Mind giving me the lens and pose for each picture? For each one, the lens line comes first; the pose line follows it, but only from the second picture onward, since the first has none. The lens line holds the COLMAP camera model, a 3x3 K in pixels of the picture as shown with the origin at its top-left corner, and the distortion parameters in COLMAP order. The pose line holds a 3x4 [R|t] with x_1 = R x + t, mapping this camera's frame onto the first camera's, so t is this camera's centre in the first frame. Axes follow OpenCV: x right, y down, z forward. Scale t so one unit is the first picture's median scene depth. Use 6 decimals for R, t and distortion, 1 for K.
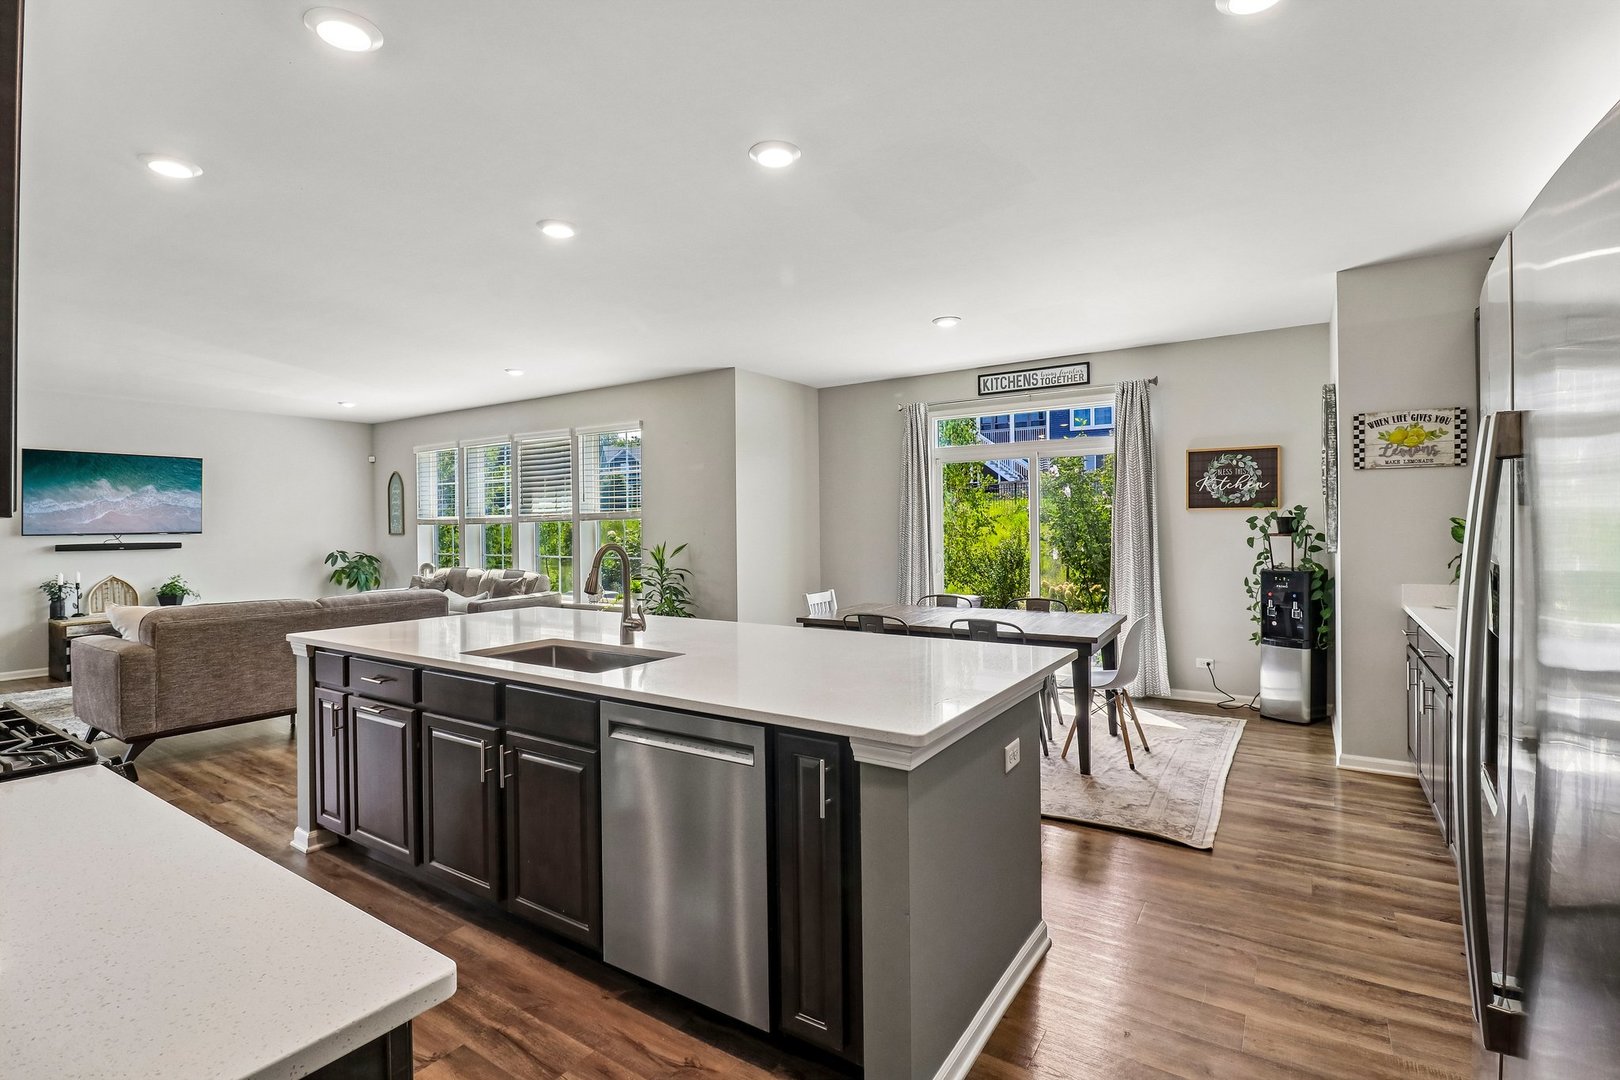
lens RADIAL K [[755.9, 0, 807.5], [0, 755.9, 531.7], [0, 0, 1]] dist [-0.008664, -0.005397]
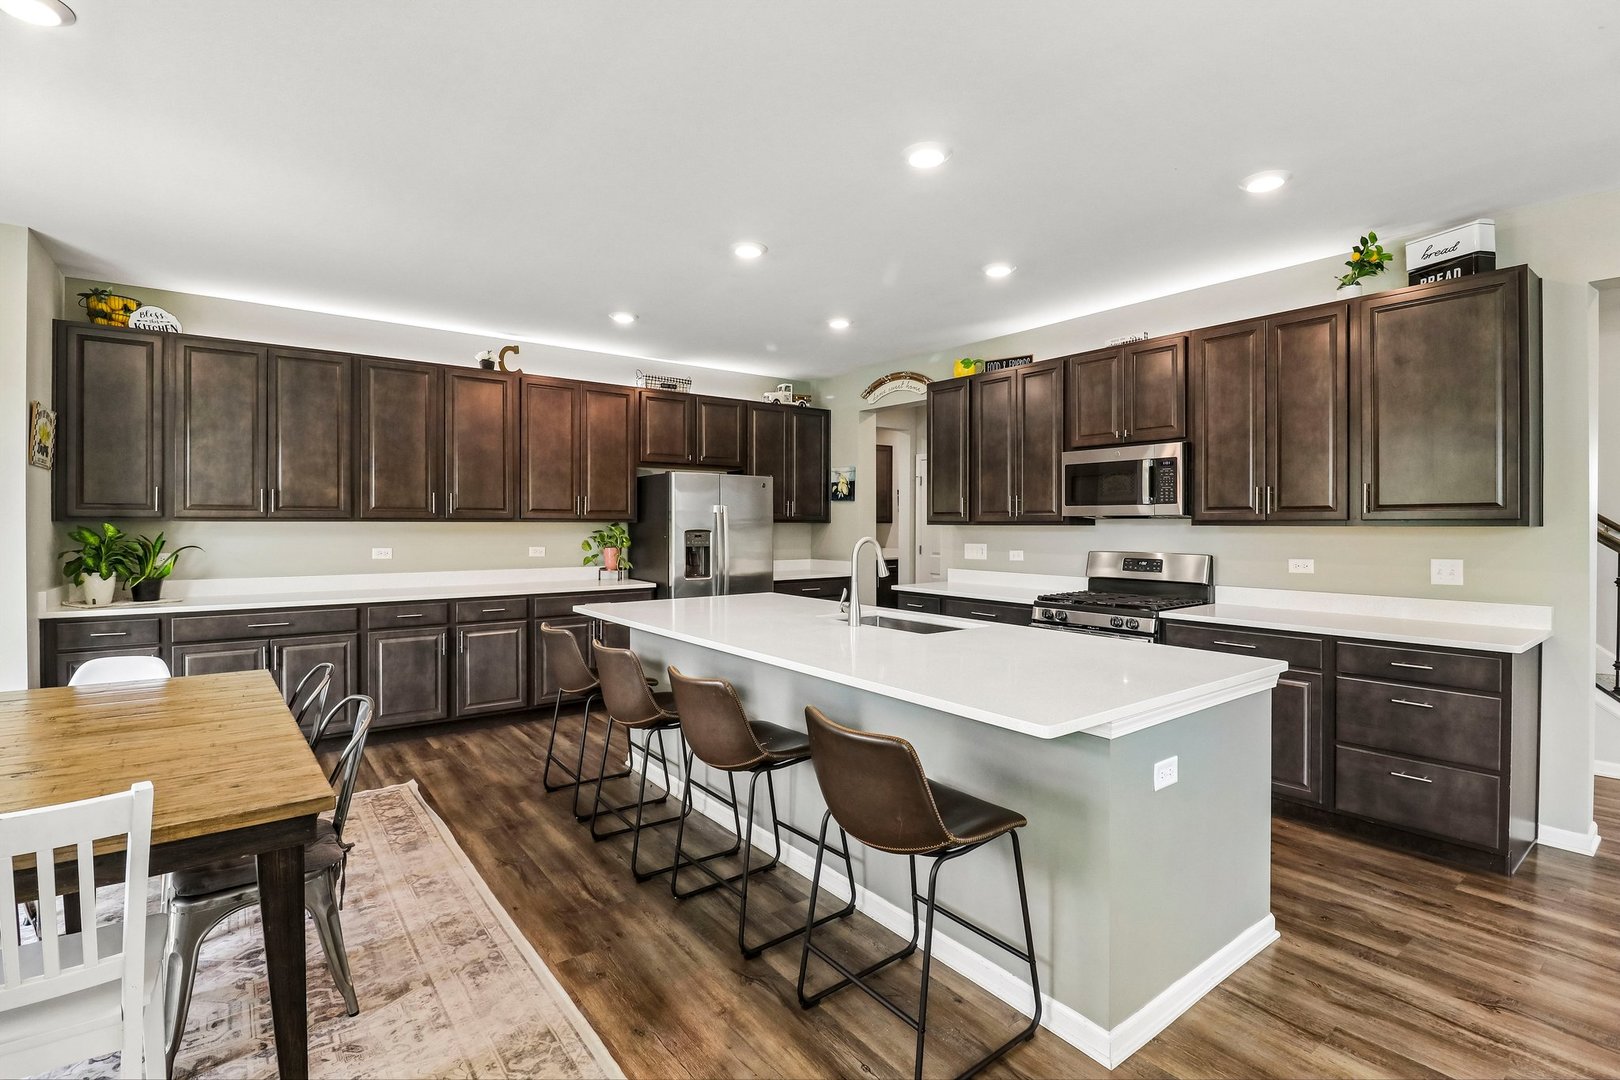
lens RADIAL K [[755.9, 0, 816.5], [0, 755.9, 529.5], [0, 0, 1]] dist [-0.008664, -0.005397]
pose [[-0.948016, 0.005366, 0.318178, -0.289885], [0.009167, 0.999903, 0.010451, -0.005761], [-0.318091, 0.012824, -0.947973, 1.110527]]
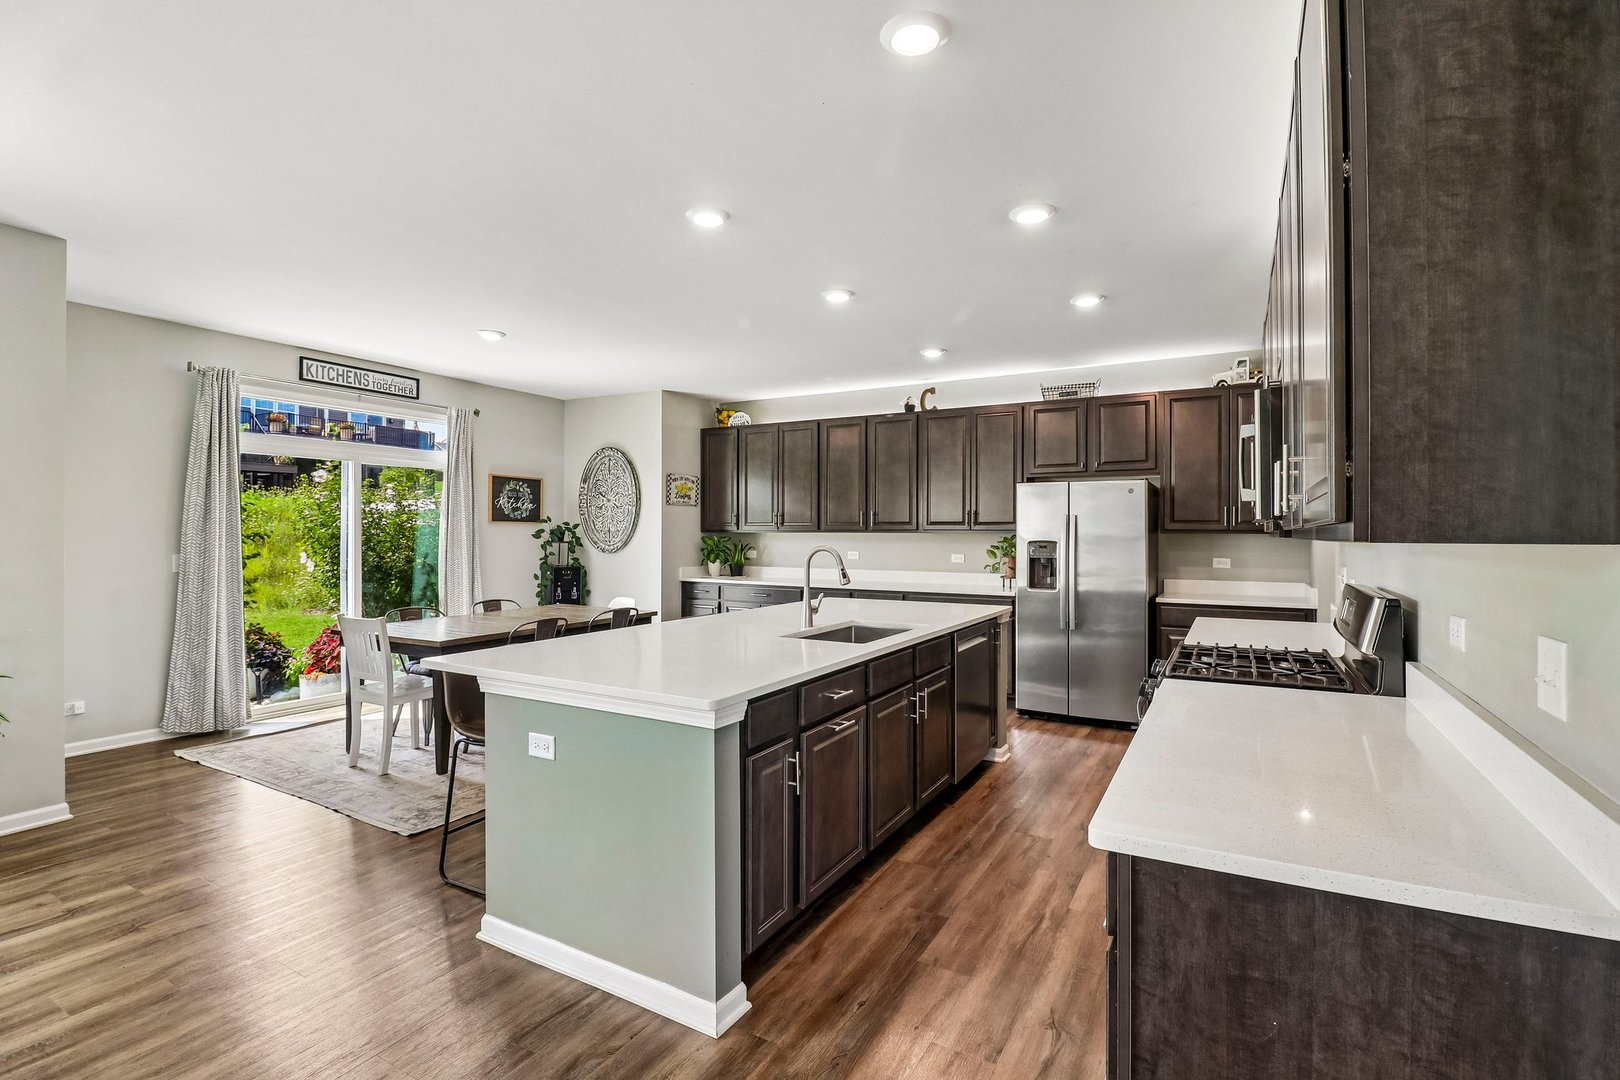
lens RADIAL K [[755.9, 0, 815.1], [0, 755.9, 544.8], [0, 0, 1]] dist [-0.008664, -0.005397]
pose [[-0.075121, -0.004987, 0.997162, -0.781985], [0.002383, 0.999984, 0.005181, 0.002849], [-0.997172, 0.002765, -0.075108, 0.573457]]
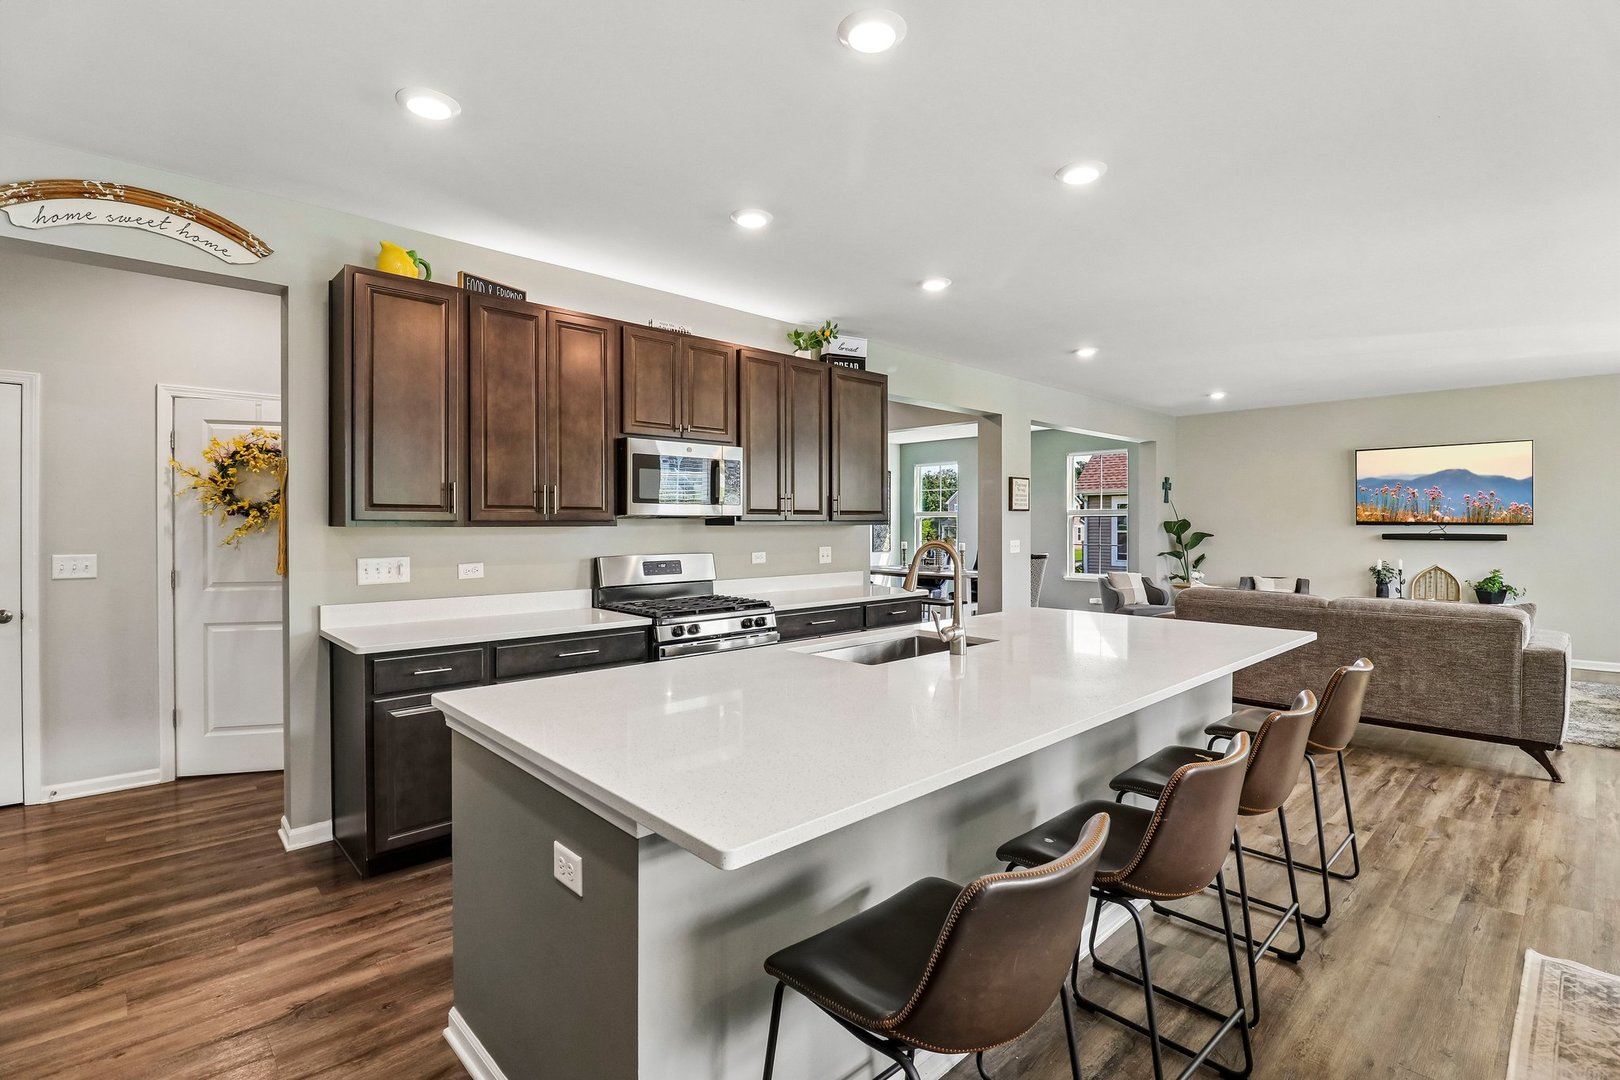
lens RADIAL K [[755.9, 0, 811.5], [0, 755.9, 525.4], [0, 0, 1]] dist [-0.008664, -0.005397]
pose [[-0.214453, 0.012425, -0.976655, 0.353613], [-0.003026, 0.999906, 0.013385, -0.009599], [0.976730, 0.005826, -0.214395, 0.543576]]
